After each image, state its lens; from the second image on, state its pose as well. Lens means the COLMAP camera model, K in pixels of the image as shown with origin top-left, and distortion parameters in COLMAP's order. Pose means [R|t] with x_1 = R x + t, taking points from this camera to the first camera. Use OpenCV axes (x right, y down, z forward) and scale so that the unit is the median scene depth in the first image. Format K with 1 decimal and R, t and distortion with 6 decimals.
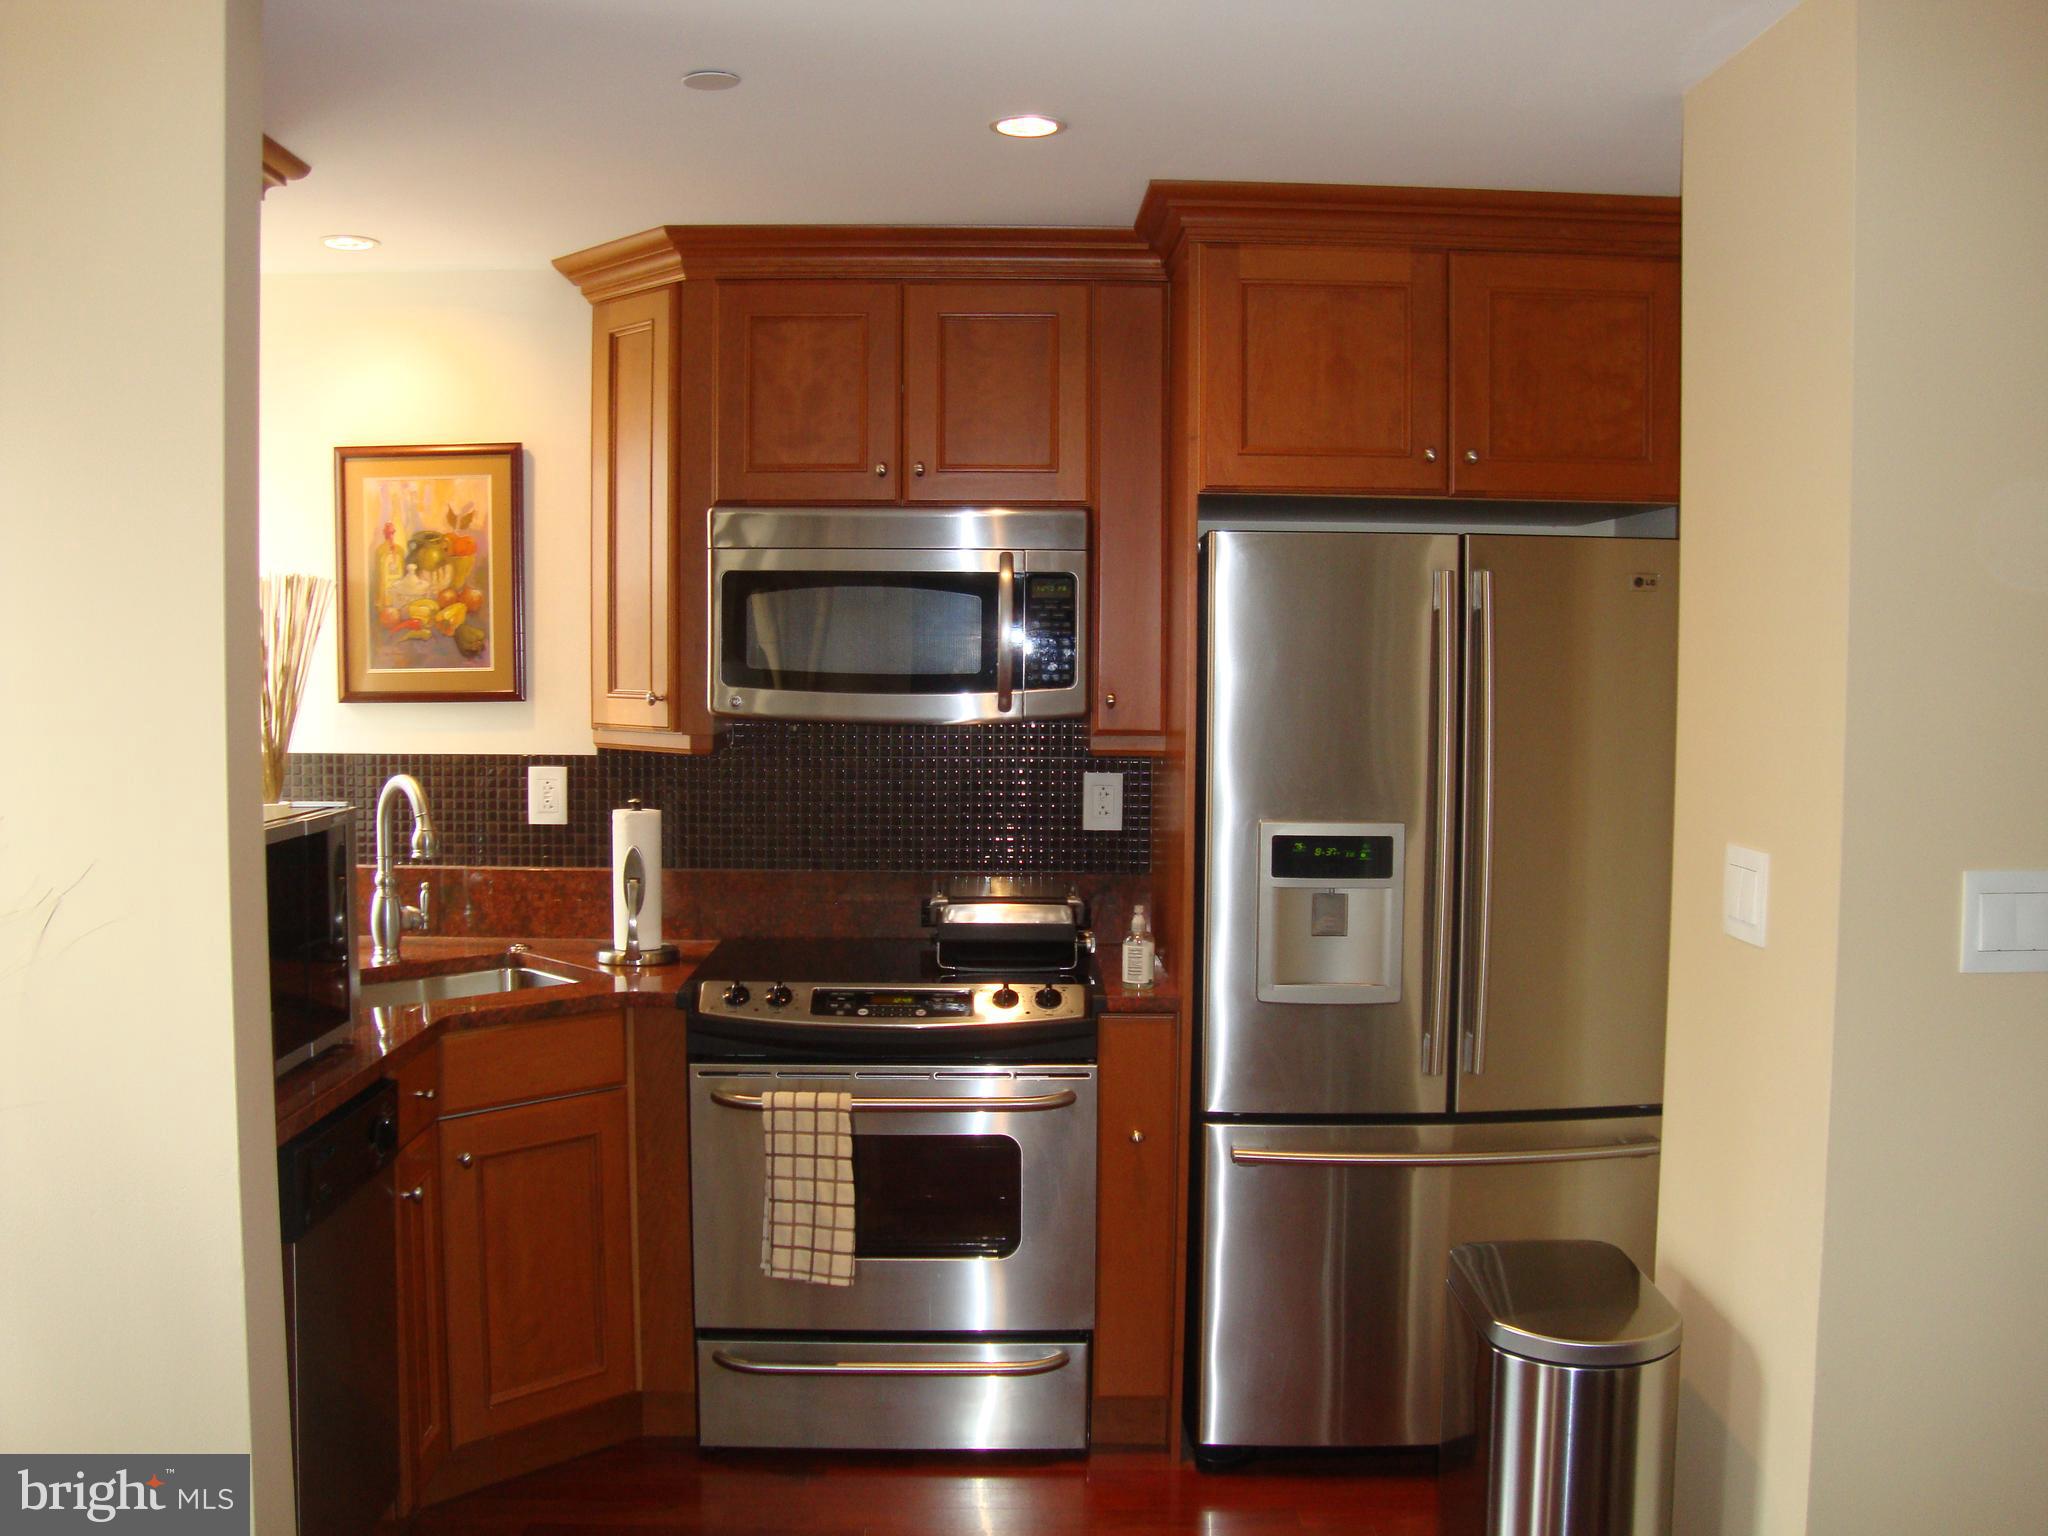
lens RADIAL K [[1787.7, 0, 1024.3], [0, 1787.7, 771.9], [0, 0, 1]] dist [-0.115706, 0.000239]
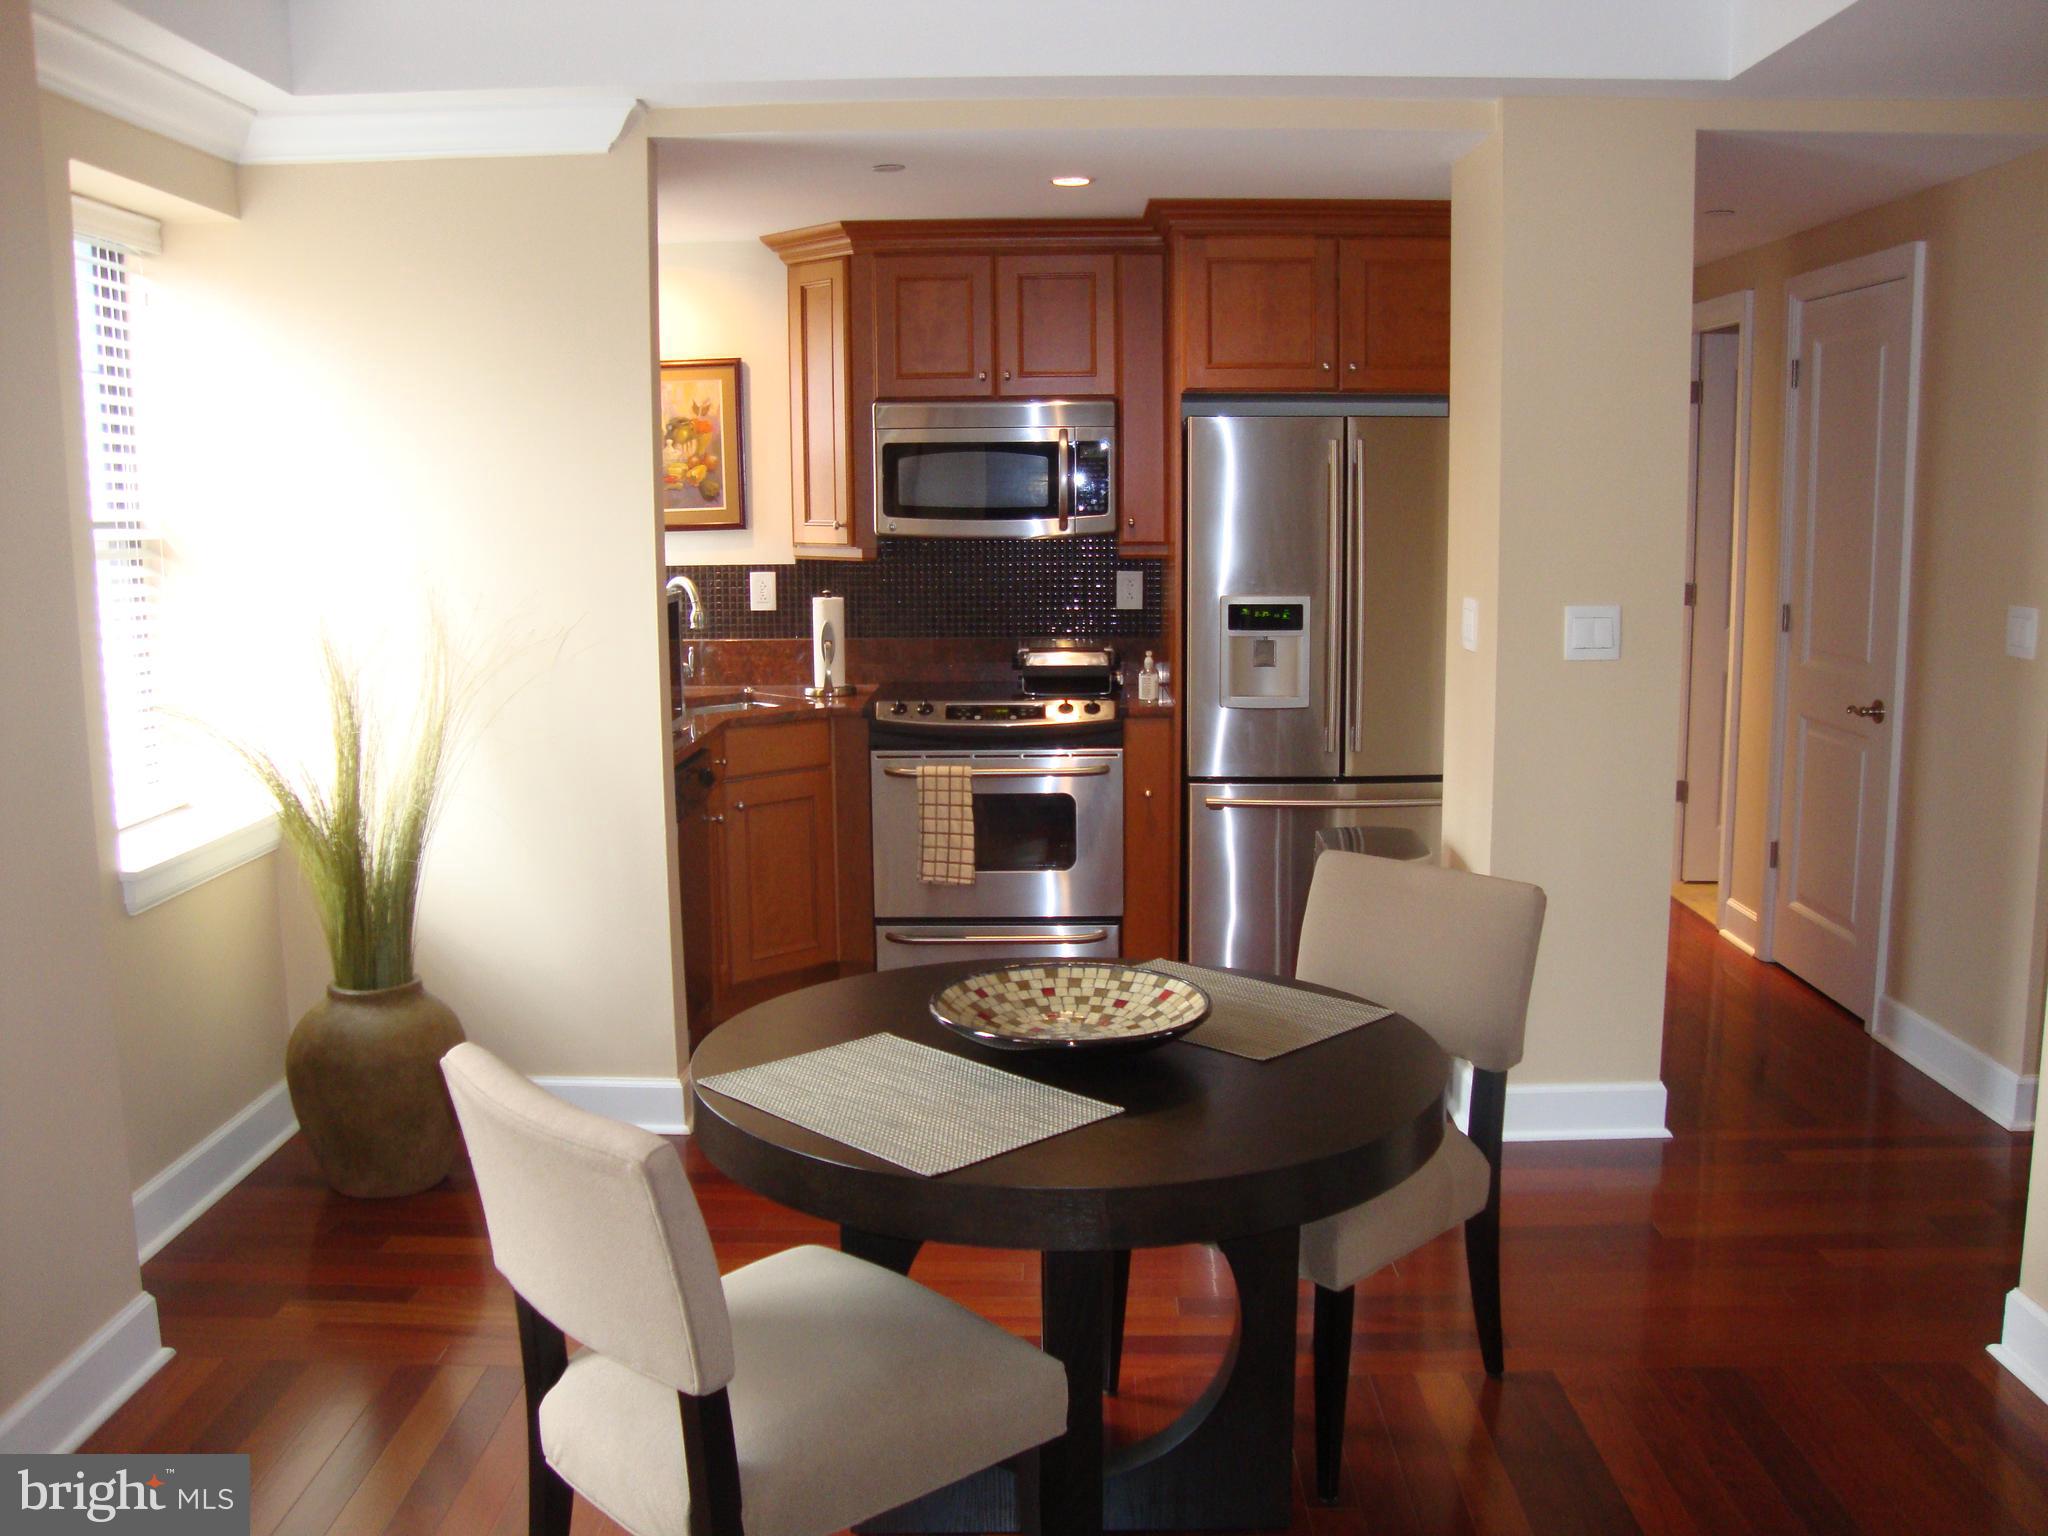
lens RADIAL K [[1789.8, 0, 1024.0], [0, 1789.8, 768.0], [0, 0, 1]] dist [-0.170512, -0.001152]
pose [[0.999199, -0.008317, -0.039152, 0.013902], [0.011862, 0.995761, 0.091214, 0.030736], [0.038228, -0.091605, 0.995061, -0.579080]]
